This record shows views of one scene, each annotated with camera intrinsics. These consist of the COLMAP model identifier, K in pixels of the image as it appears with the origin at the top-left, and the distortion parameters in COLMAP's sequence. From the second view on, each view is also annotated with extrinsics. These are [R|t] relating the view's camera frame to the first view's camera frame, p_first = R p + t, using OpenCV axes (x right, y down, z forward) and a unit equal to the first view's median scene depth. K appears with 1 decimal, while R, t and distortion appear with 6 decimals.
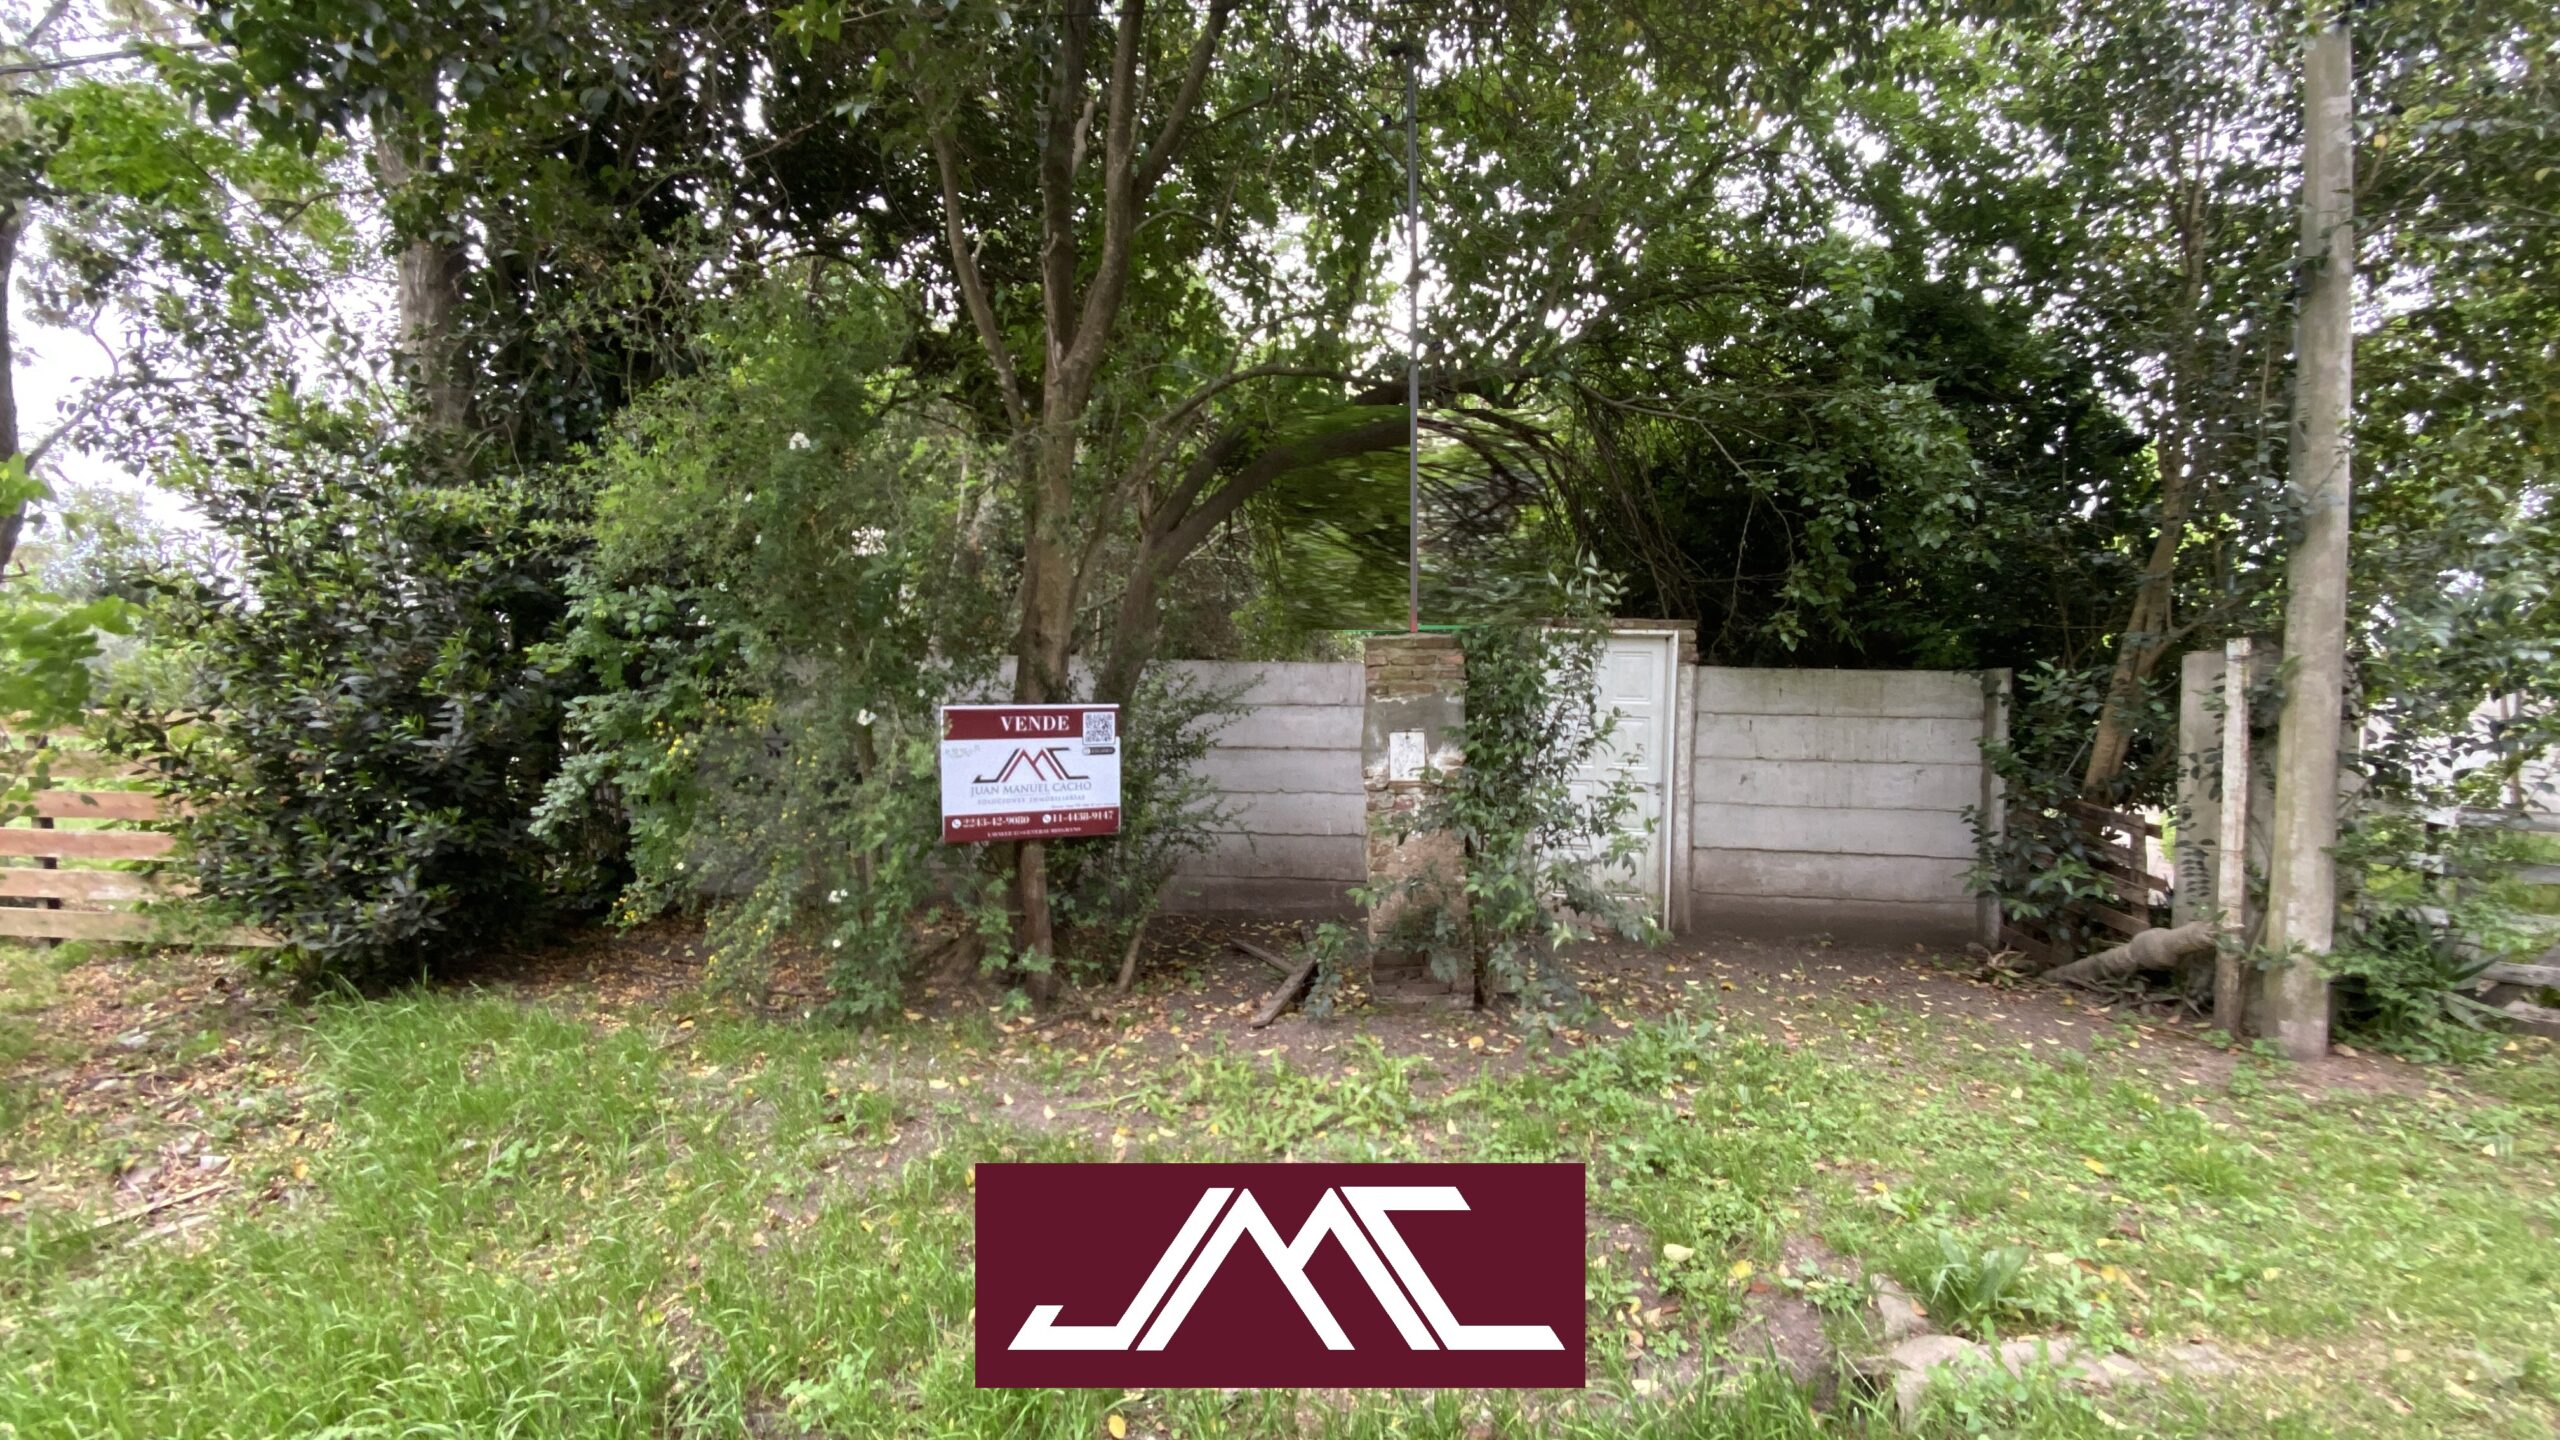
lens RADIAL K [[945.3, 0, 1283.5], [0, 945.3, 709.2], [0, 0, 1]] dist [0.000015, -0.000066]
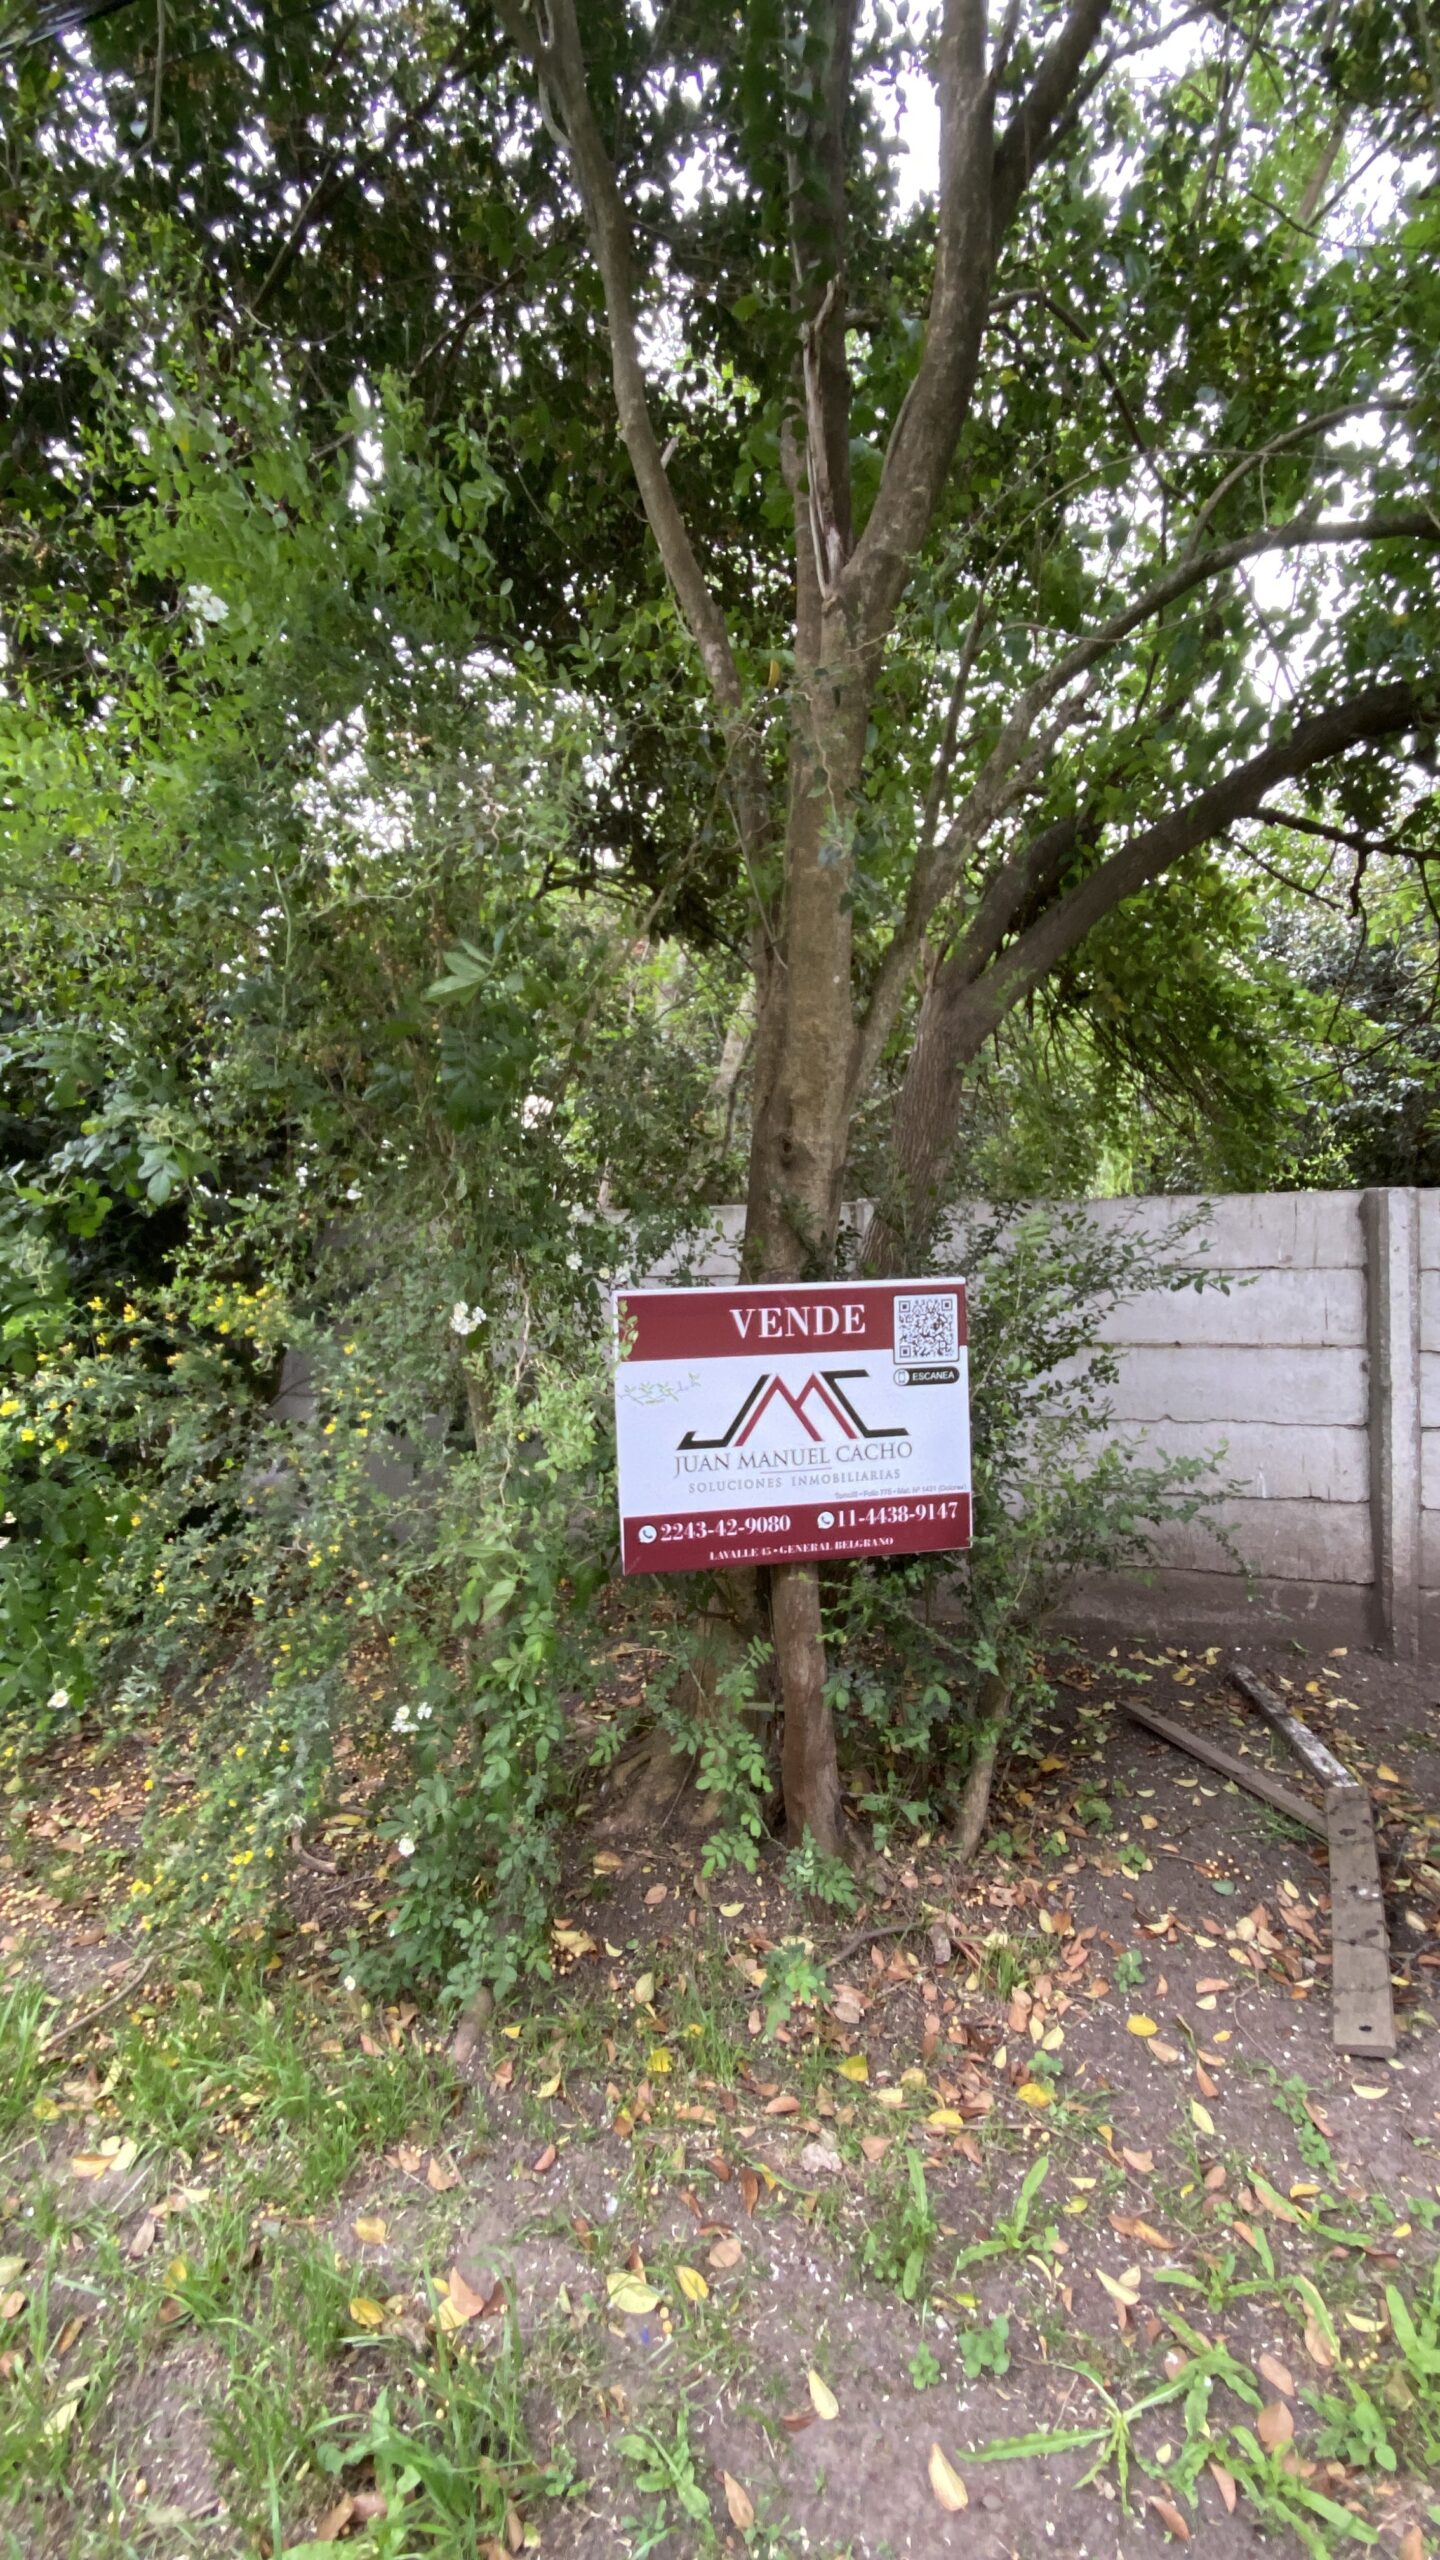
lens RADIAL K [[945.3, 0, 720.0], [0, 945.3, 1280.0], [0, 0, 1]] dist [0.000015, -0.000066]
pose [[0.974586, -0.027806, -0.222283, -0.193900], [0.024895, 0.999564, -0.015890, 0.000782], [0.222628, 0.009953, 0.974853, 0.523529]]
